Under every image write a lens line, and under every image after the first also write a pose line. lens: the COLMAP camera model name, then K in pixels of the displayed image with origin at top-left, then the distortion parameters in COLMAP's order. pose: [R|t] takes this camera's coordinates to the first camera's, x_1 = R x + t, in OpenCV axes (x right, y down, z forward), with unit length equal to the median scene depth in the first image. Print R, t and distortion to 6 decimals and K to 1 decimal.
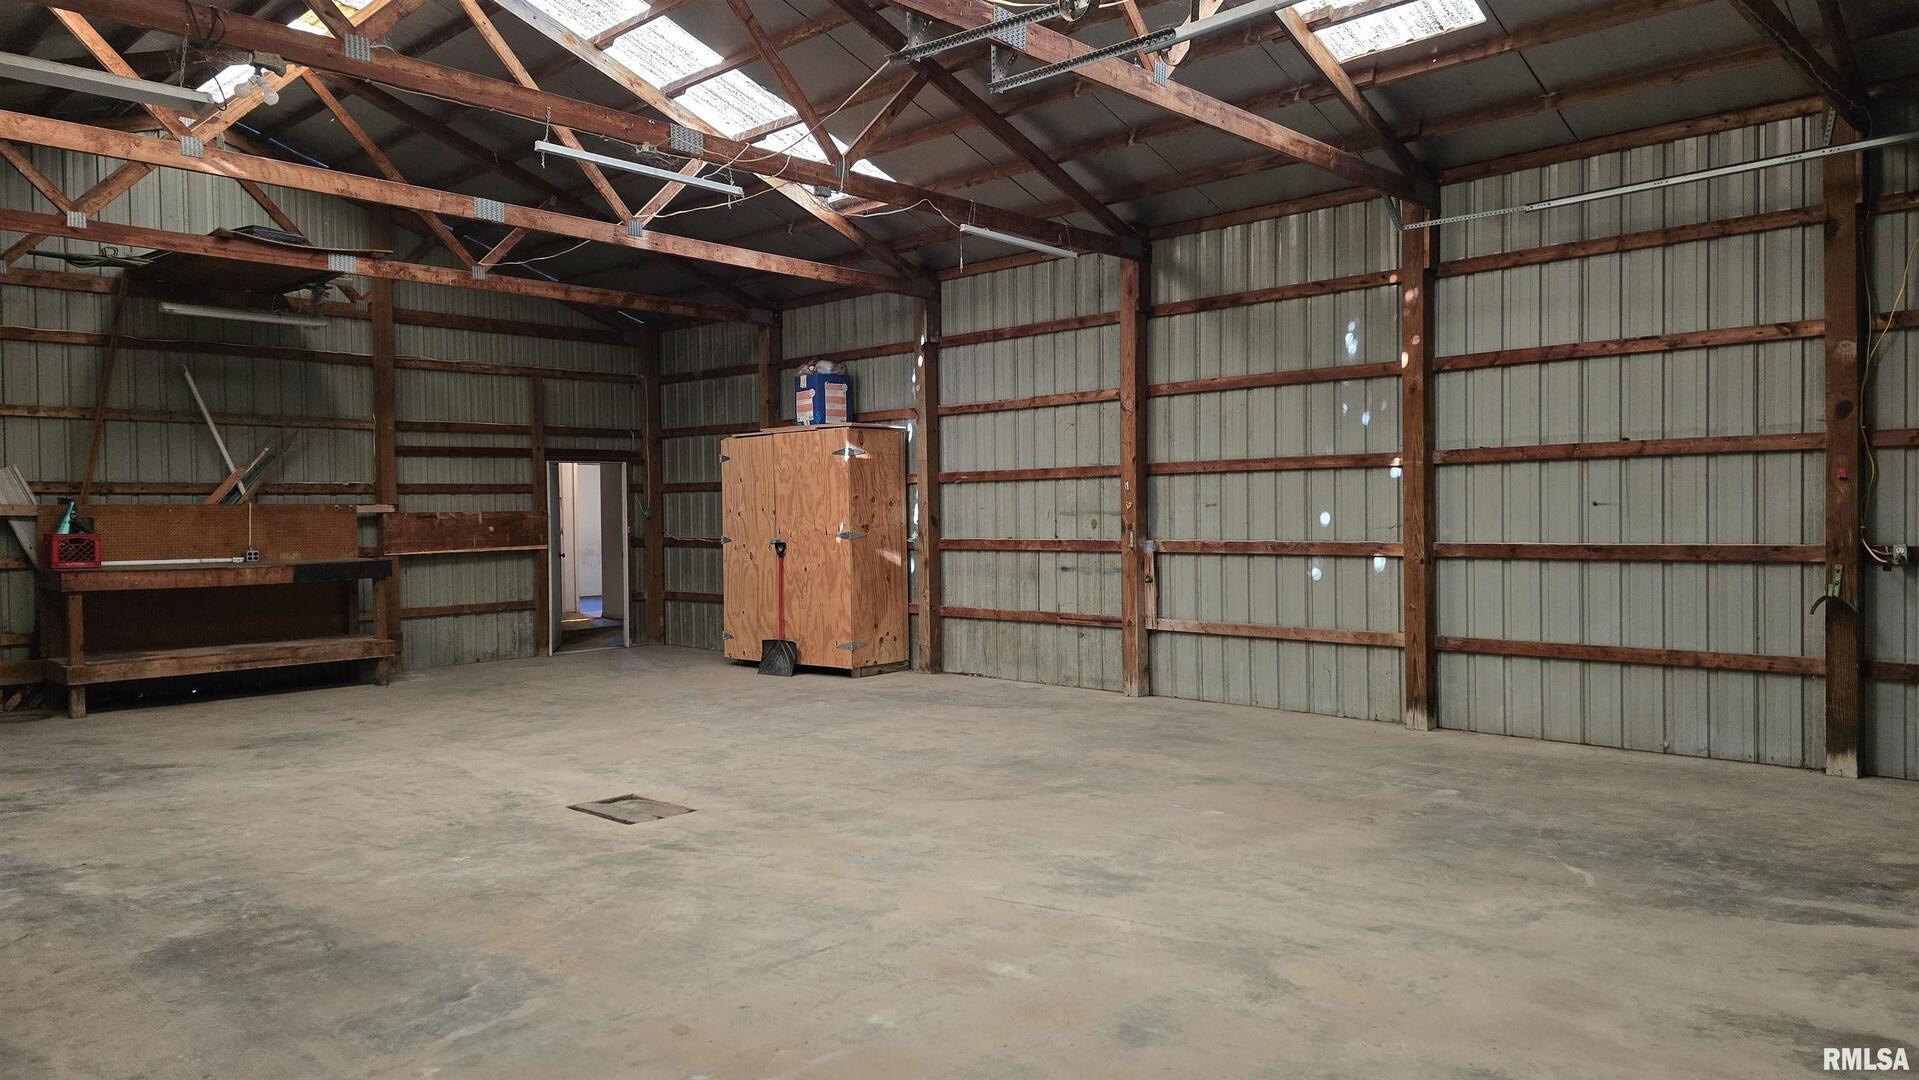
lens RADIAL K [[1166.1, 0, 959.5], [0, 1166.1, 540.0], [0, 0, 1]] dist [0.001729, 0.001016]
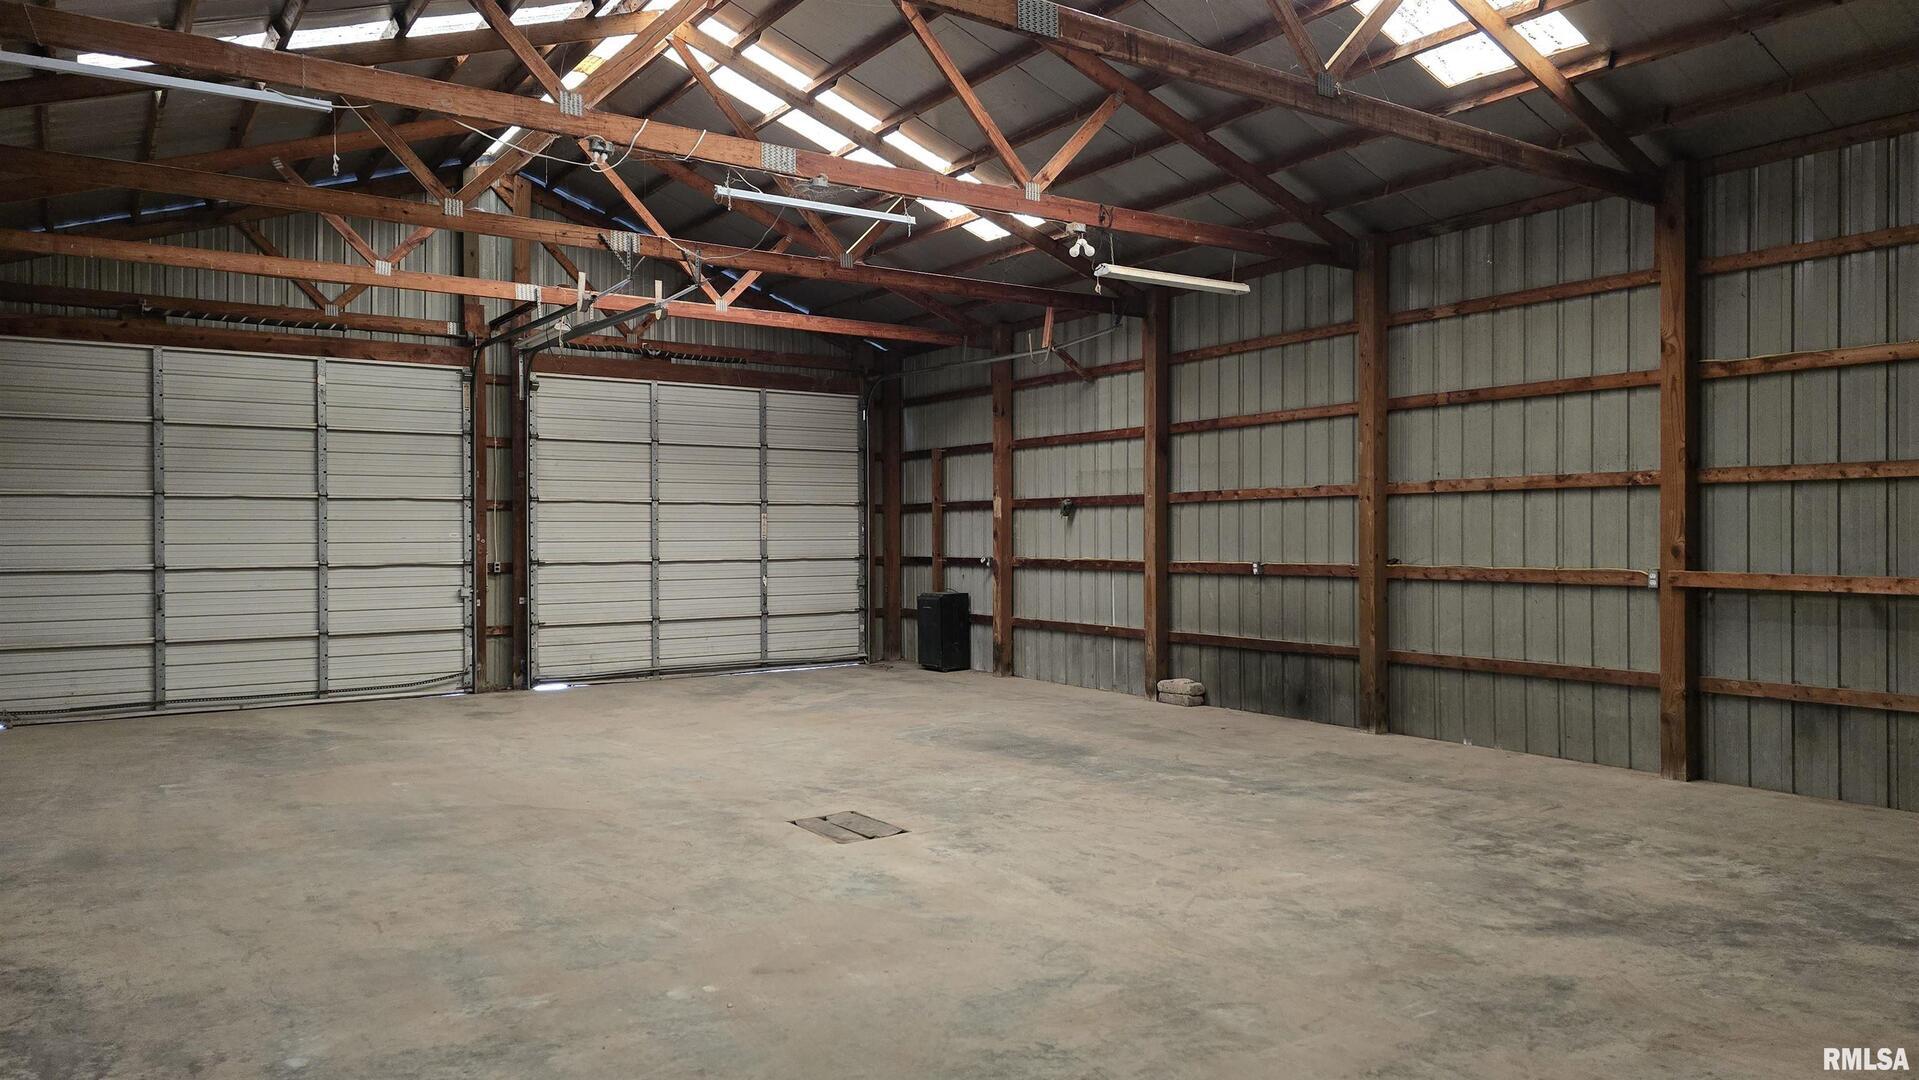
lens RADIAL K [[1289.8, 0, 959.5], [0, 1289.8, 540.0], [0, 0, 1]] dist [0.058410, -0.127419]
pose [[0.969771, 0.011262, -0.243755, 0.113148], [-0.015557, 0.999756, -0.015702, 0.000904], [0.243519, 0.019020, 0.969710, -0.103808]]
